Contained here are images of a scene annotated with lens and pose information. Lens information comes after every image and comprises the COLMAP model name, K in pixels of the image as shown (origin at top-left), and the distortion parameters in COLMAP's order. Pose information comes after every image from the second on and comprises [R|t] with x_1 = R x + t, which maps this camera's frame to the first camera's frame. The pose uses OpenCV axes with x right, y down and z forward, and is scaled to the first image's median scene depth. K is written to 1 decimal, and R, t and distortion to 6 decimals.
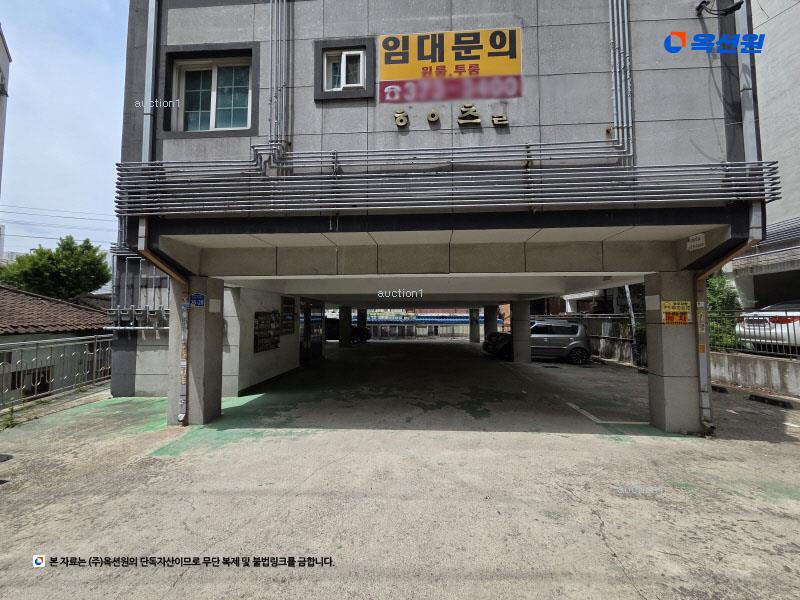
lens RADIAL K [[324.0, 0, 400.0], [0, 324.0, 300.0], [0, 0, 1]] dist [0.010205, -0.000026]
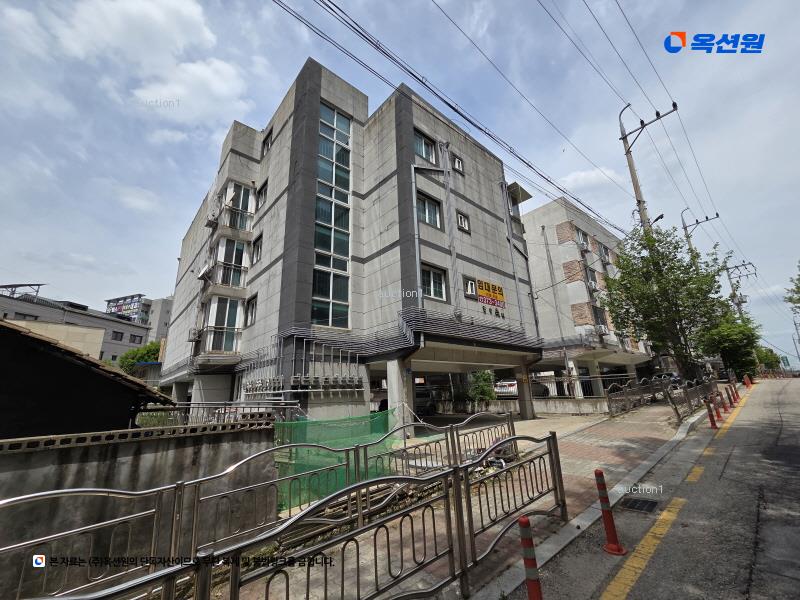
lens RADIAL K [[326.2, 0, 398.0], [0, 326.2, 299.9], [0, 0, 1]] dist [0.001399, 0.000083]
pose [[0.711384, 0.174821, 0.680713, -2.076277], [-0.005982, 0.970039, -0.242875, 0.061476], [-0.702778, 0.168705, 0.691116, -0.390301]]
